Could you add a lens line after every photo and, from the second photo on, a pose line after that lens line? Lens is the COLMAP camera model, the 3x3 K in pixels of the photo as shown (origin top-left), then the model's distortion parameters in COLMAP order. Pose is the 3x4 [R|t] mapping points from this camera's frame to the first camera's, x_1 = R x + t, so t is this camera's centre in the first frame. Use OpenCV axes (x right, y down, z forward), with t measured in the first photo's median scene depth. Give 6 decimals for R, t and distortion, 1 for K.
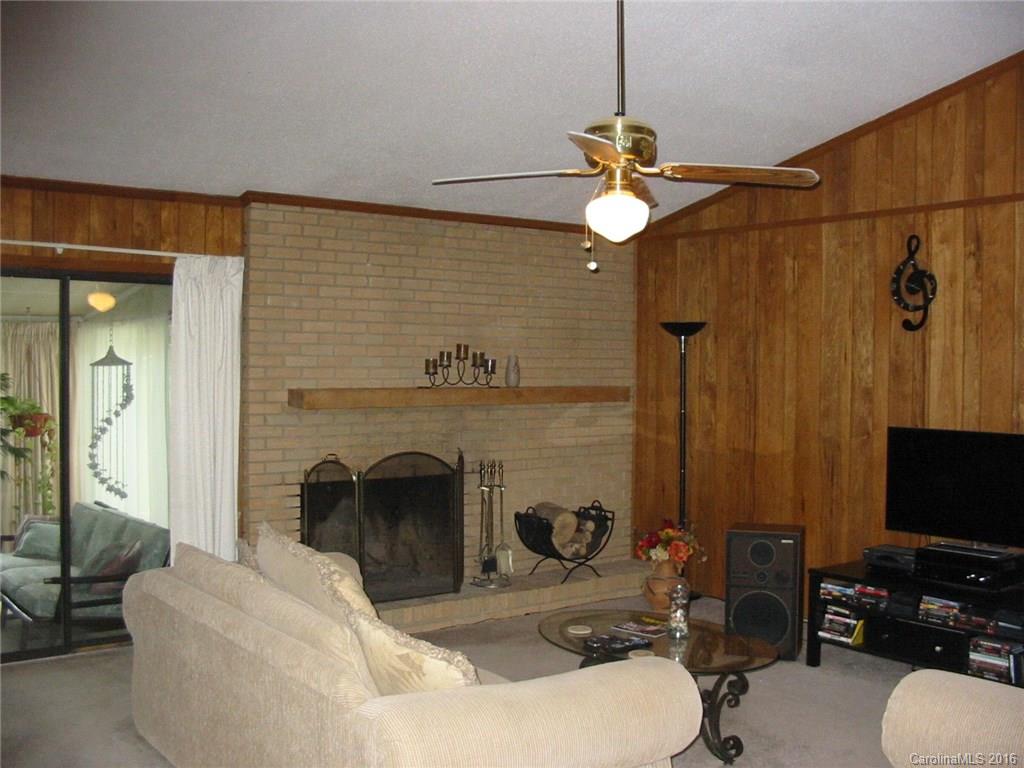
lens RADIAL K [[1069.2, 0, 512.0], [0, 1069.2, 384.0], [0, 0, 1]] dist [-0.185127, 0.222383]
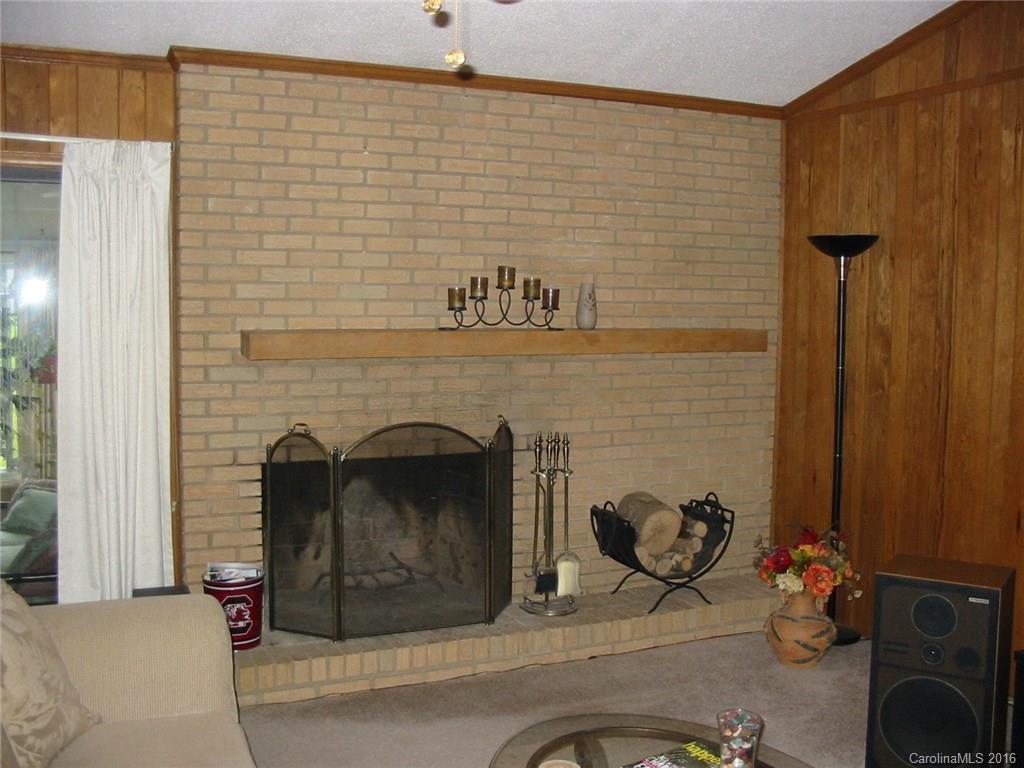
lens RADIAL K [[1069.2, 0, 512.0], [0, 1069.2, 384.0], [0, 0, 1]] dist [-0.185127, 0.222383]
pose [[0.977335, 0.020453, -0.210707, 0.103414], [-0.007753, 0.998112, 0.060924, -0.003525], [0.211556, -0.057910, 0.975649, 0.318947]]
